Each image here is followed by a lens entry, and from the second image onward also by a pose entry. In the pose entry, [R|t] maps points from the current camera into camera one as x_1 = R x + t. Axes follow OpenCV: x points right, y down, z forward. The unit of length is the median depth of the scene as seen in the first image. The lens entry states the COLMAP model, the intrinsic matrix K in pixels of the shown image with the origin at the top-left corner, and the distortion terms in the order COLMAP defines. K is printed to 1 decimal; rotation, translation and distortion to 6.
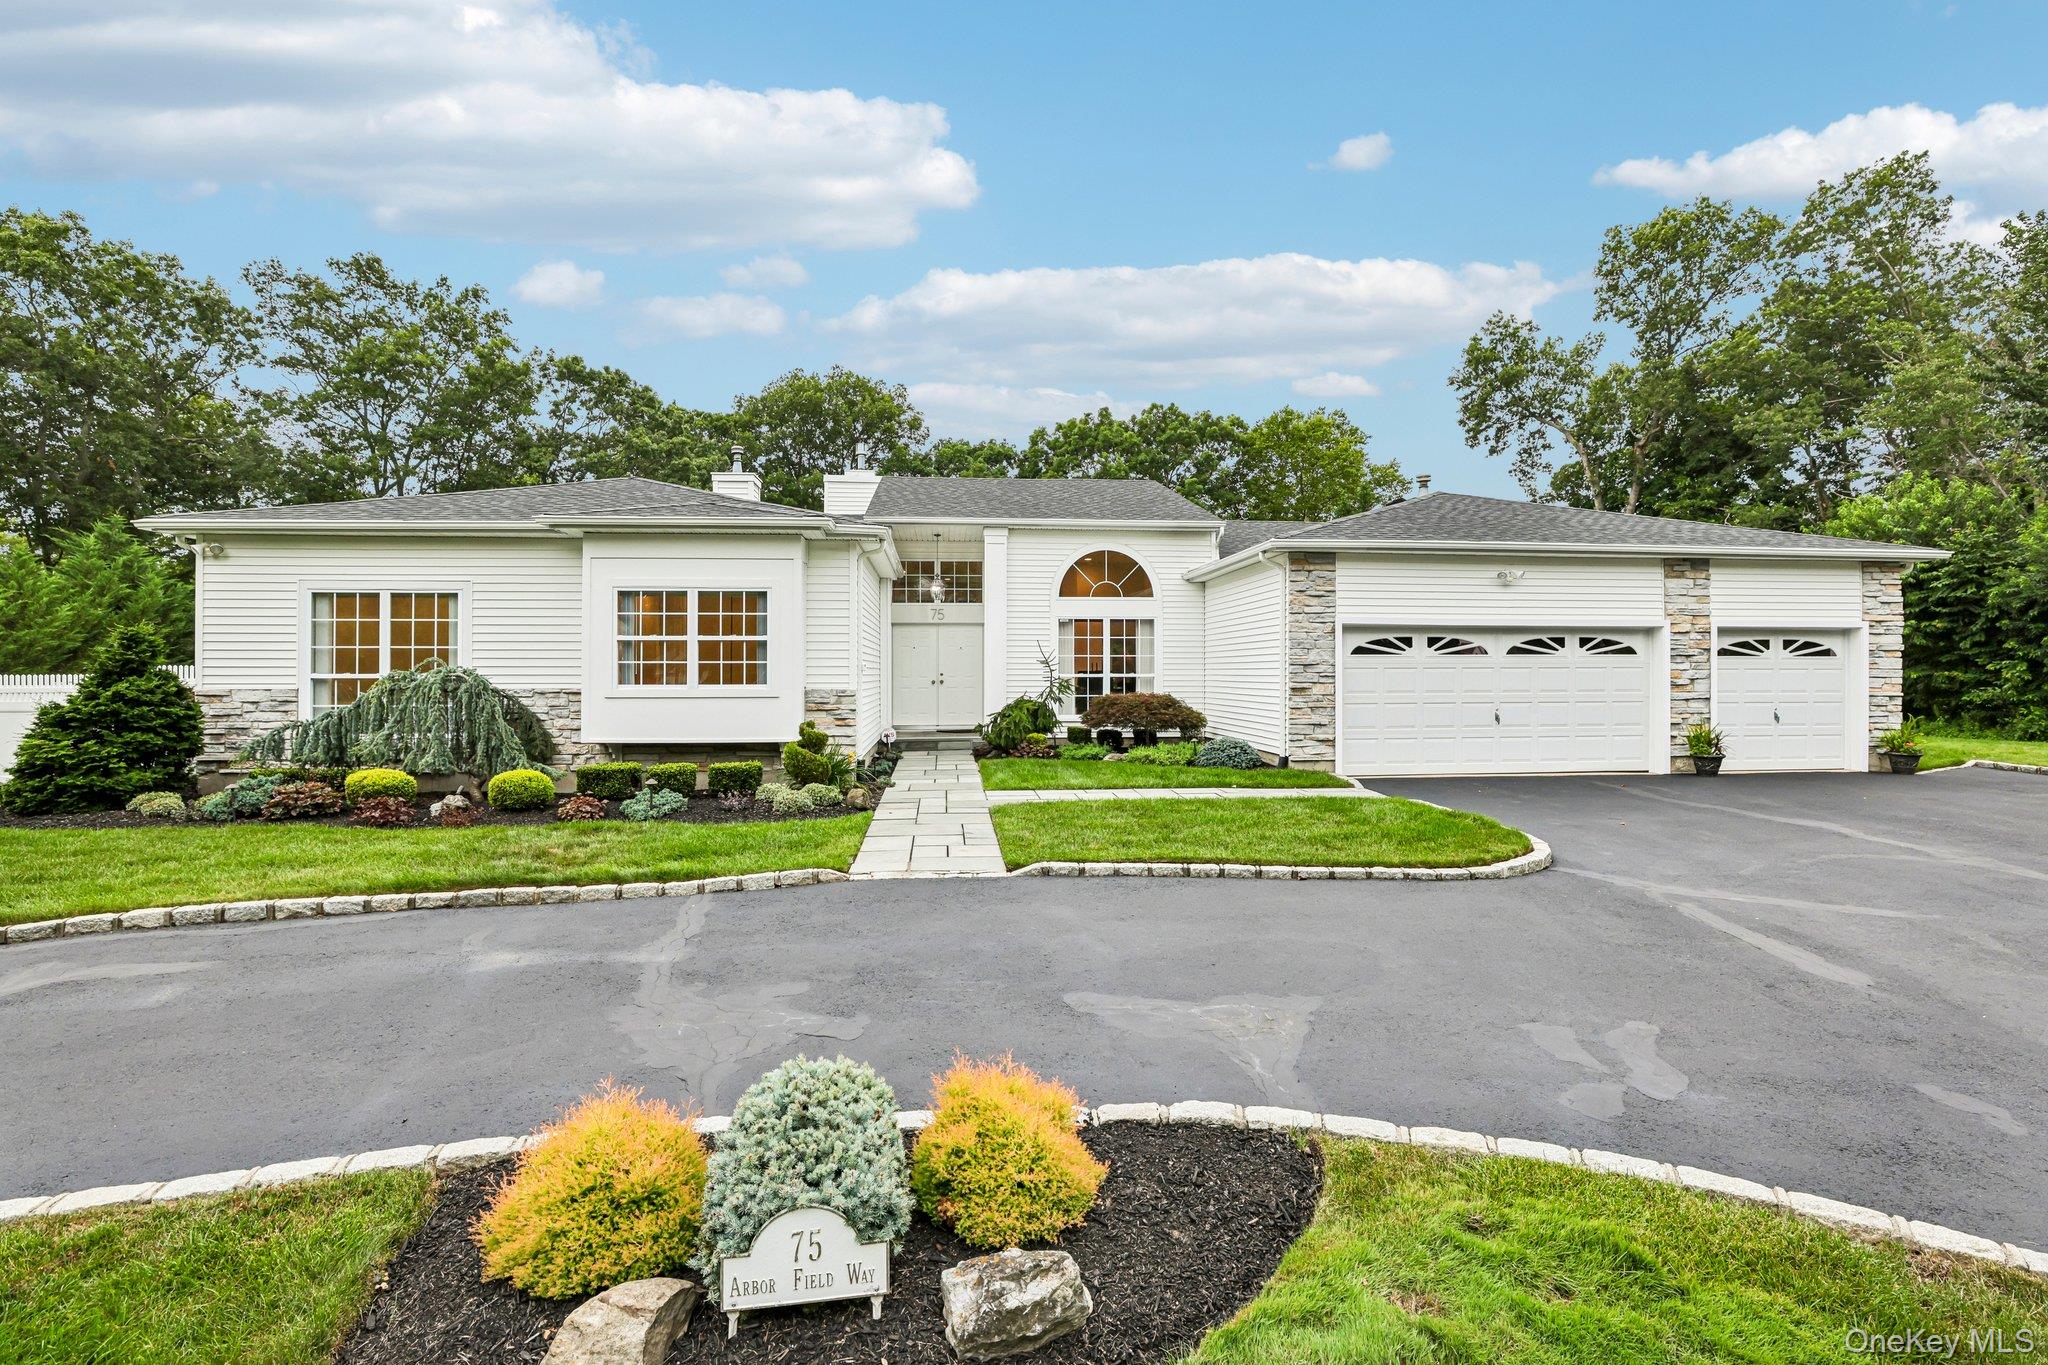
lens RADIAL K [[944.3, 0, 1024.0], [0, 944.3, 682.5], [0, 0, 1]] dist [-0.042600, 0.010993]
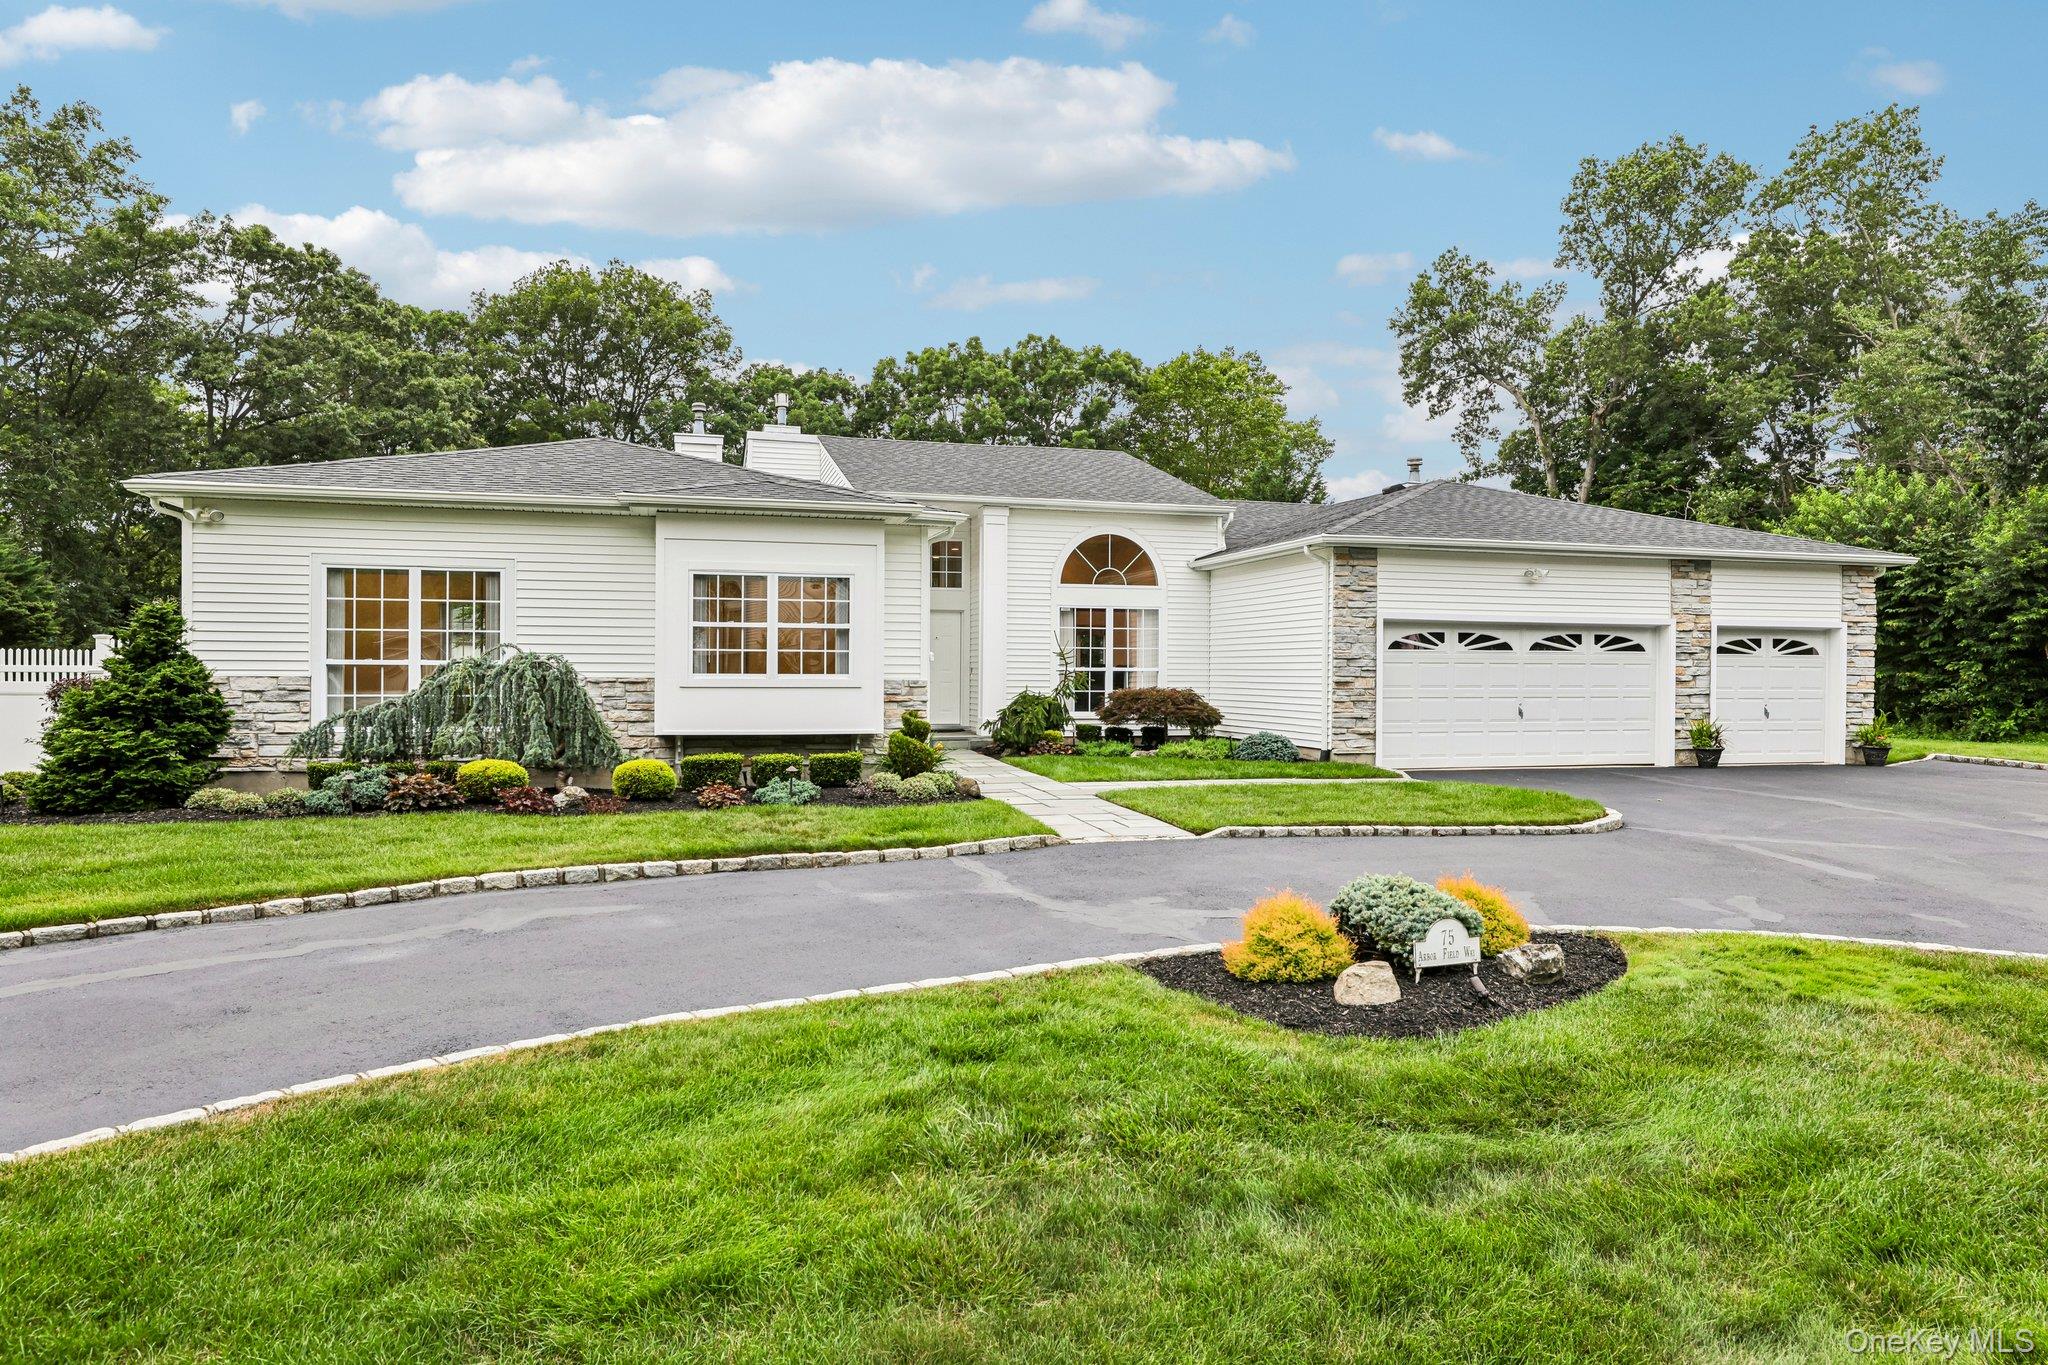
lens RADIAL K [[1247.7, 0, 1024.3], [0, 1247.7, 705.6], [0, 0, 1]] dist [-0.010506, -0.000422]
pose [[0.984732, 0.001703, 0.174071, -0.259189], [-0.004820, 0.999836, 0.017485, 0.008853], [-0.174013, -0.018057, 0.984578, -0.242752]]
